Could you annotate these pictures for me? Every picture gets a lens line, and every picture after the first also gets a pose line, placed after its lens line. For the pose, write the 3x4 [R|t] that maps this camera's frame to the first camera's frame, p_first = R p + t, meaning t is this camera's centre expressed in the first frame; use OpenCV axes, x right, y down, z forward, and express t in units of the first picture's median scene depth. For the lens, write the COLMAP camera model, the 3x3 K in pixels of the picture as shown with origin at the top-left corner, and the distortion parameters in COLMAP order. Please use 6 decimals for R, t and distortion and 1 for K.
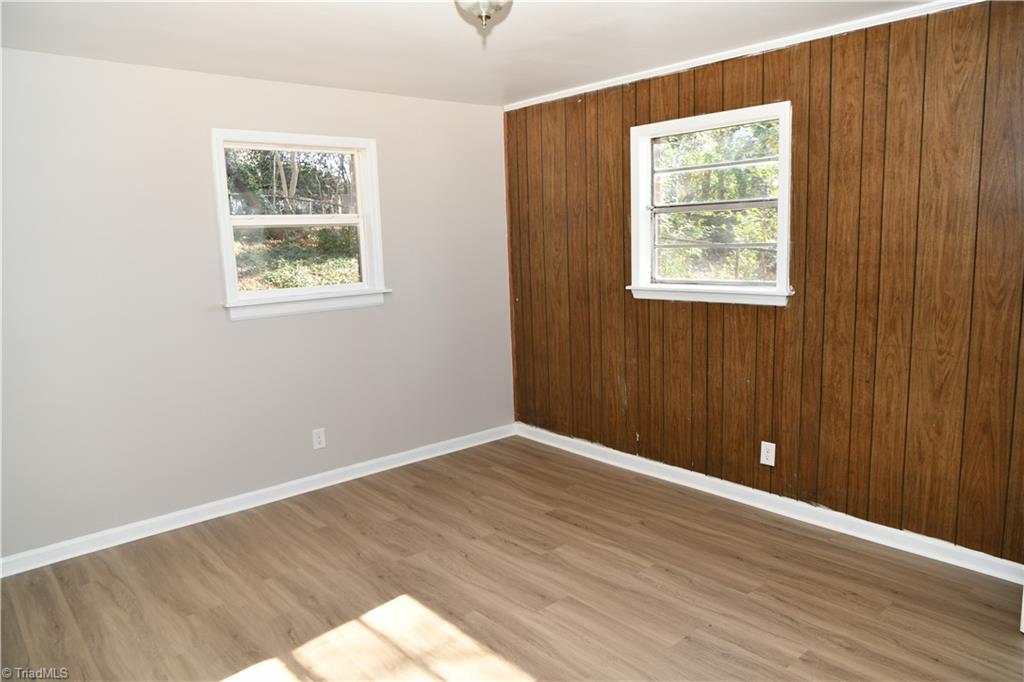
lens RADIAL K [[707.2, 0, 507.7], [0, 707.2, 341.9], [0, 0, 1]] dist [0.001378, 0.001423]
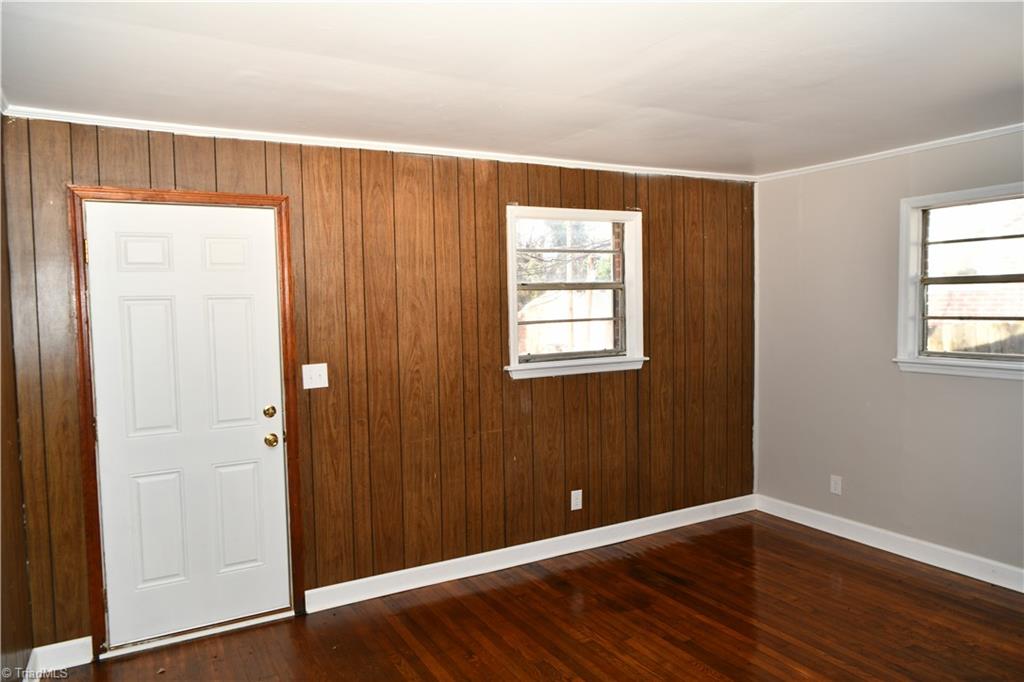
lens RADIAL K [[707.2, 0, 507.7], [0, 707.2, 341.9], [0, 0, 1]] dist [0.001378, 0.001423]
pose [[0.210951, -0.024845, 0.977181, -0.808053], [0.158855, 0.987259, -0.009192, -0.109243], [-0.964502, 0.157169, 0.212210, 0.830662]]
